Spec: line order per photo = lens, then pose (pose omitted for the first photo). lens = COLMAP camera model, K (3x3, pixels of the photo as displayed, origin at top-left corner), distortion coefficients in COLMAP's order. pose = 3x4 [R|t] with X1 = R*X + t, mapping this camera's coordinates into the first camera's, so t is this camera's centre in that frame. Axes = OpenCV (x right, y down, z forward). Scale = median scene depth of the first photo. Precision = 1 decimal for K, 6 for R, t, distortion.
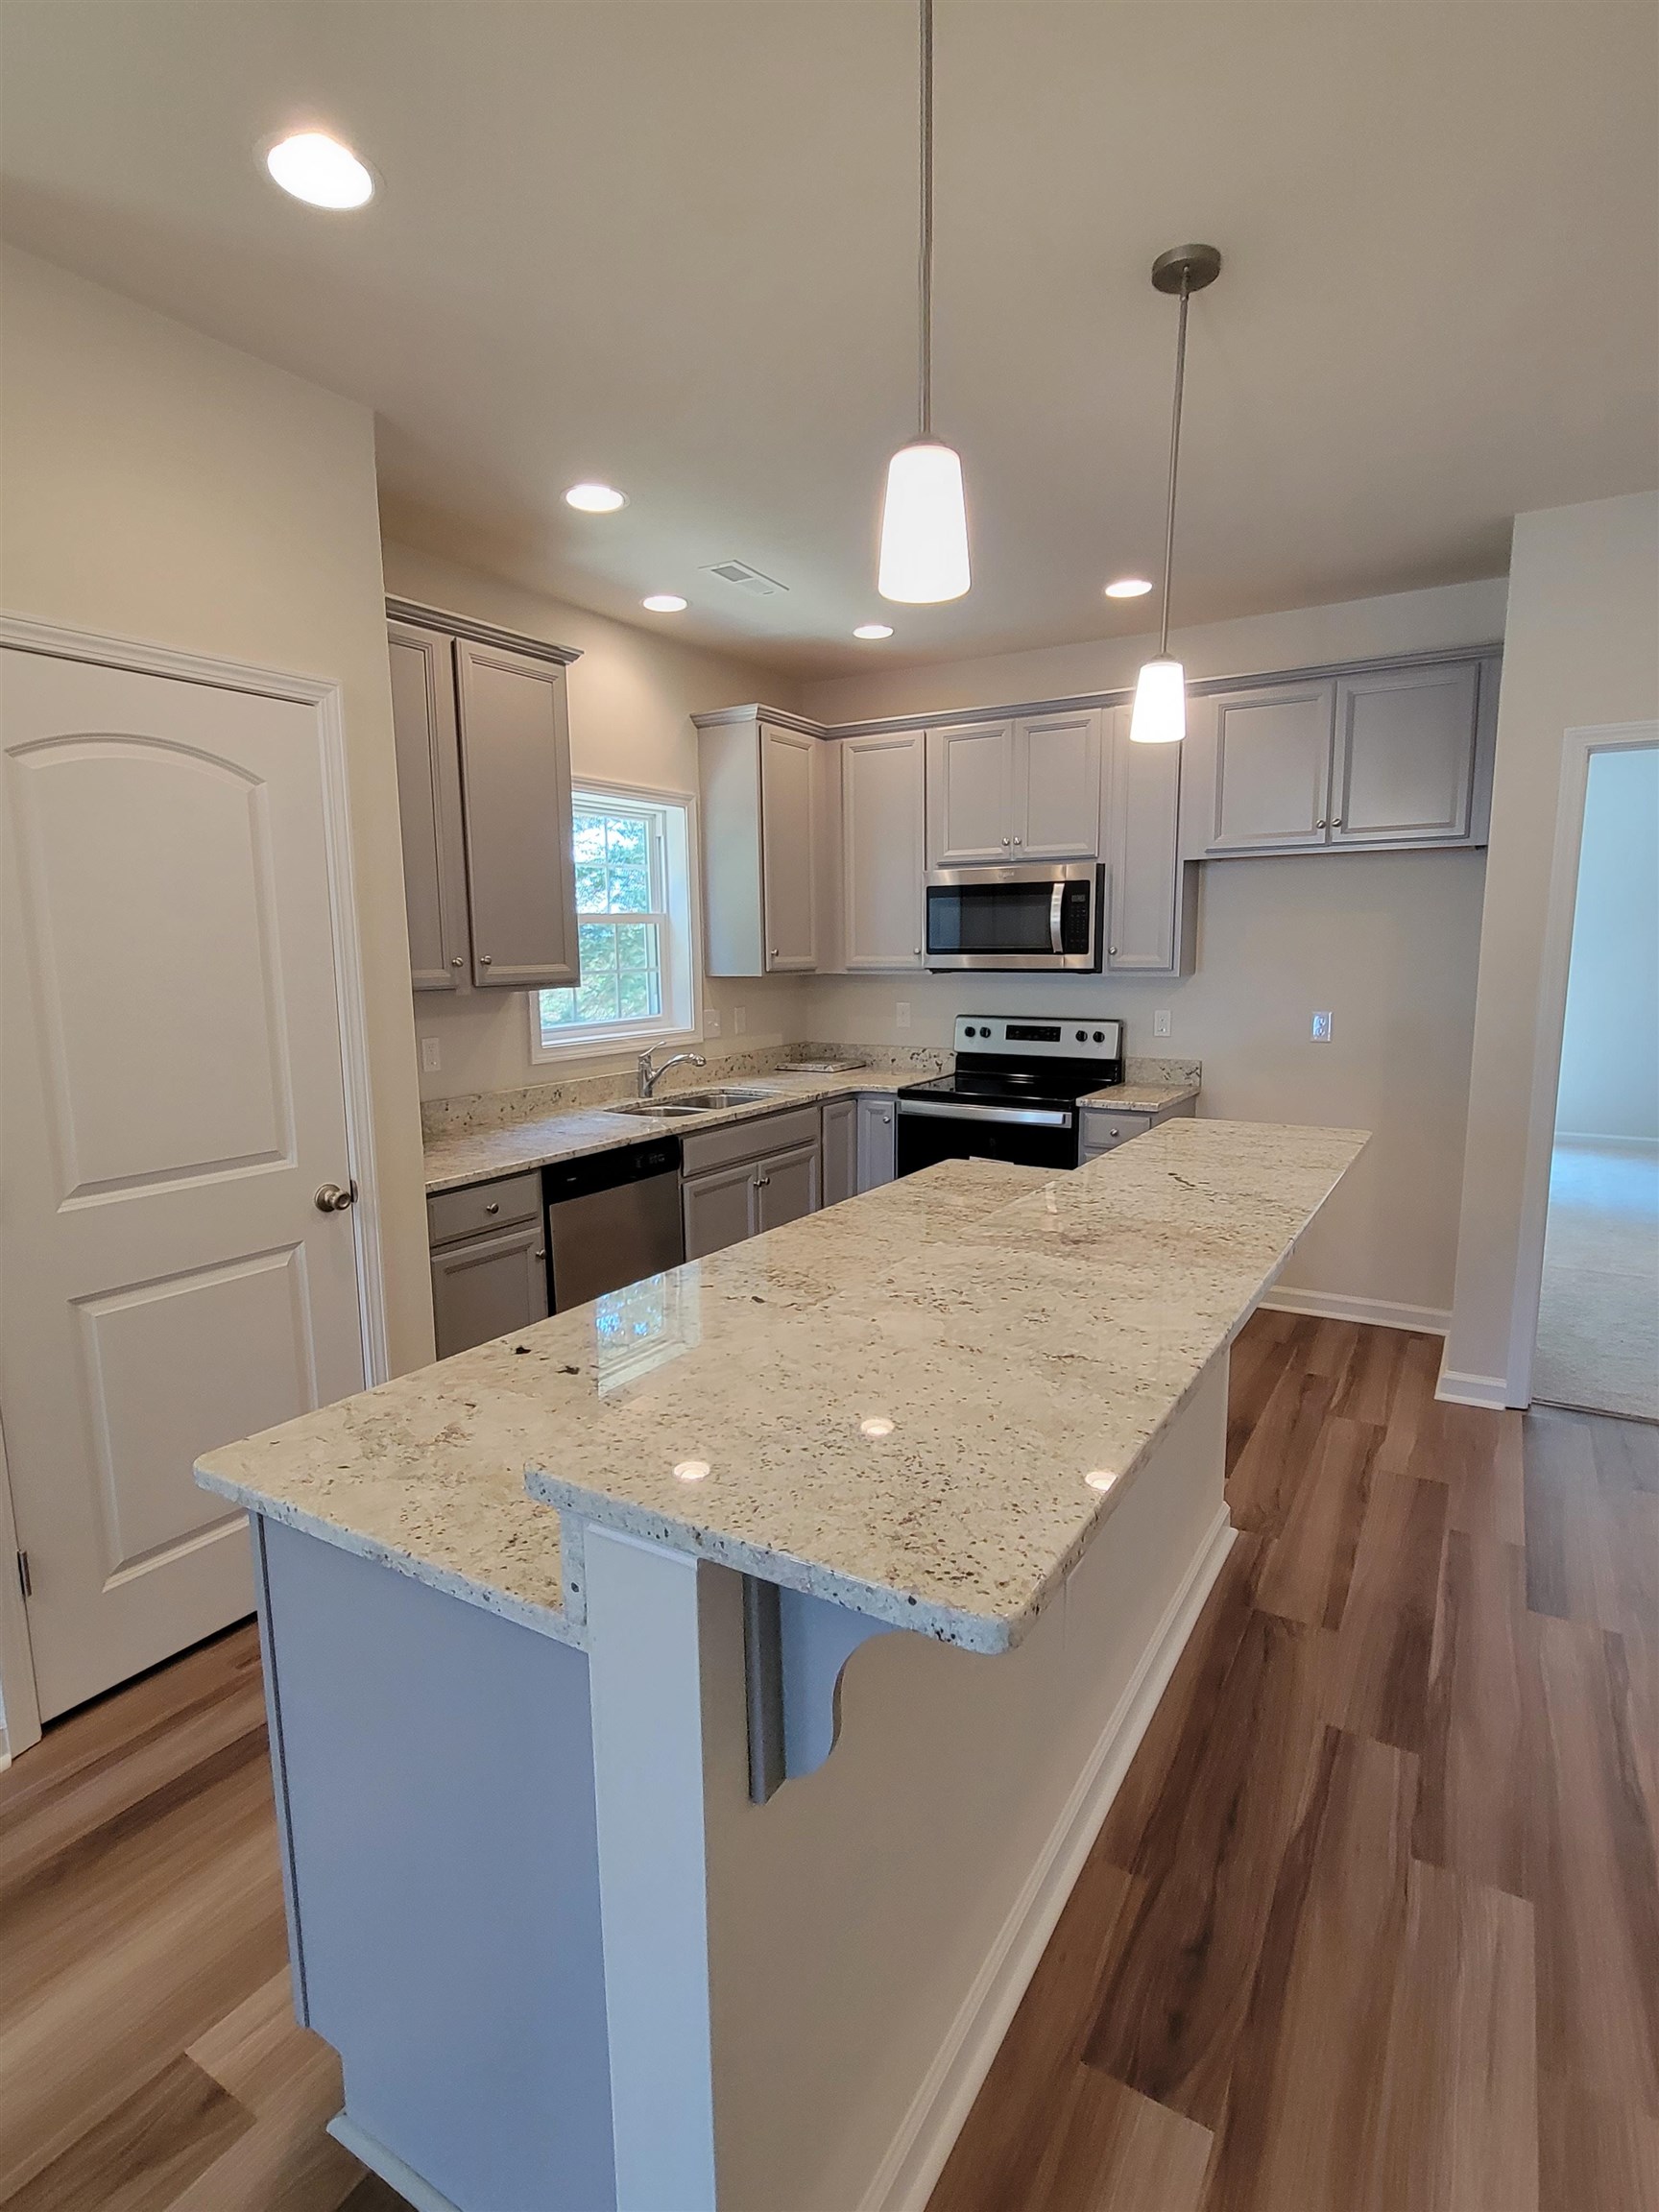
lens RADIAL K [[1079.6, 0, 829.5], [0, 1079.6, 1106.0], [0, 0, 1]] dist [0.002722, -0.000382]
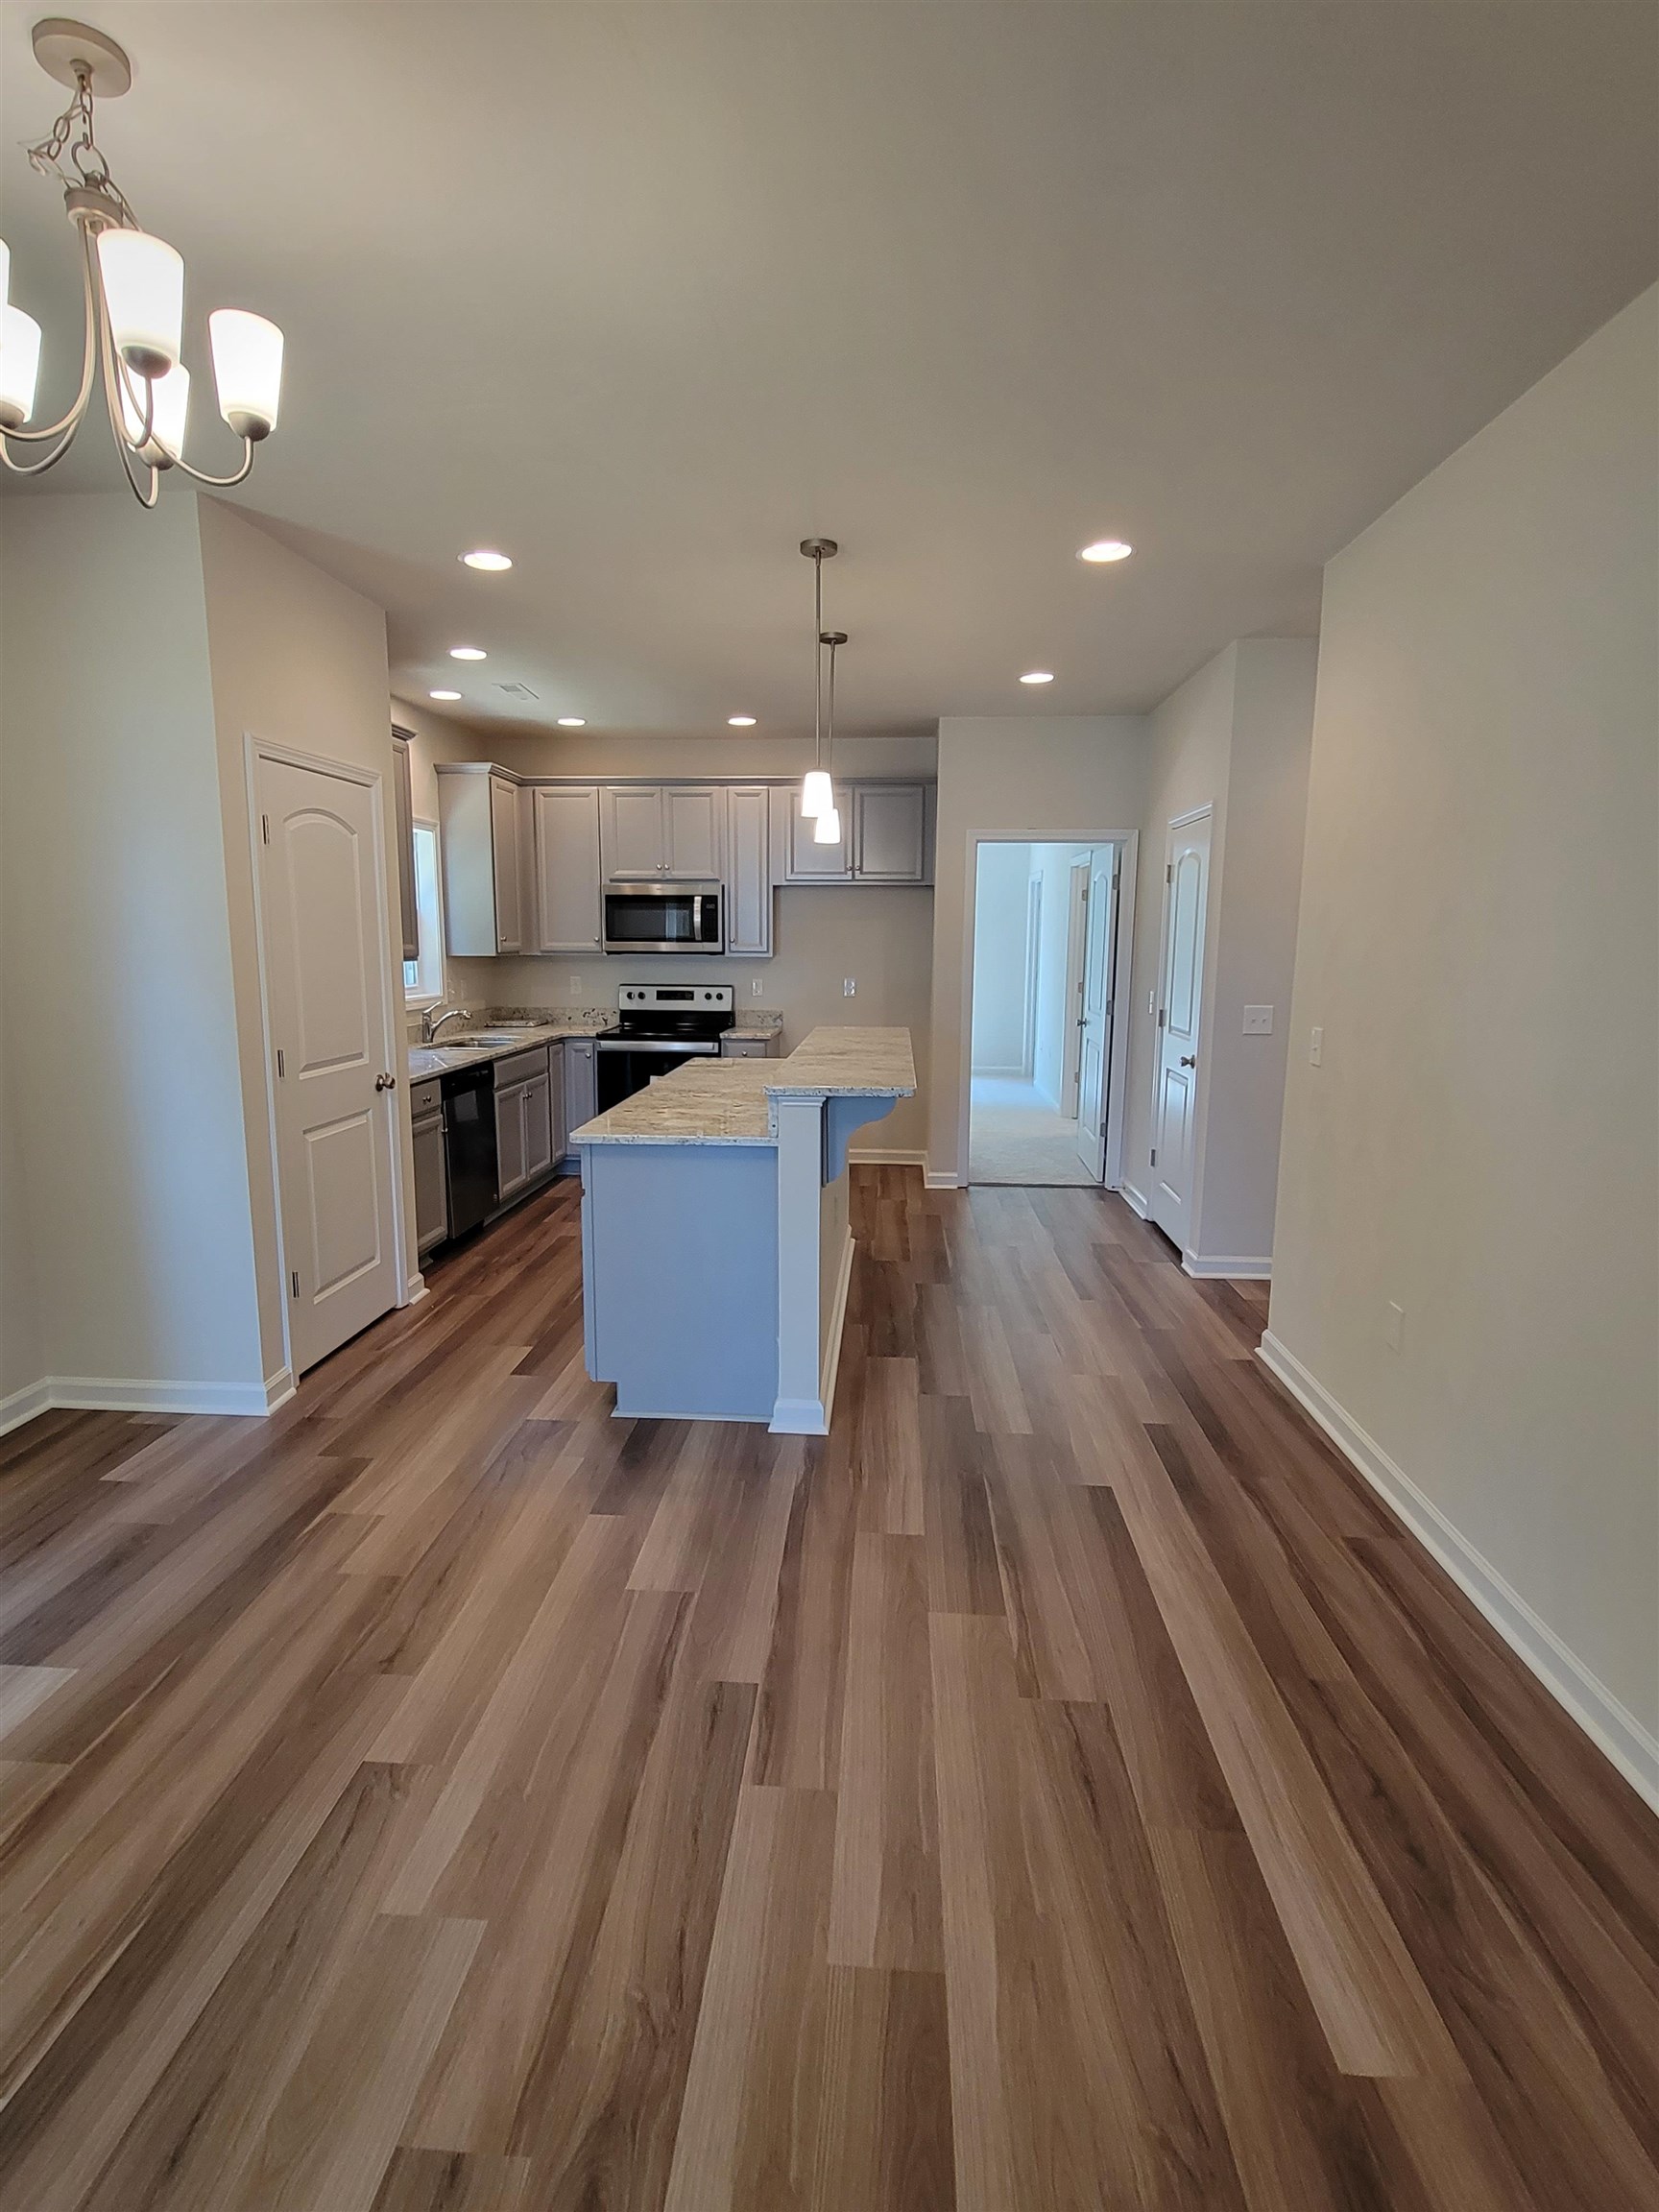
lens RADIAL K [[1079.6, 0, 829.5], [0, 1079.6, 1106.0], [0, 0, 1]] dist [0.002722, -0.000382]
pose [[0.879210, -0.060732, 0.472548, -0.368912], [0.057718, 0.998114, 0.020890, 0.072351], [-0.472925, 0.008908, 0.881058, -0.450098]]
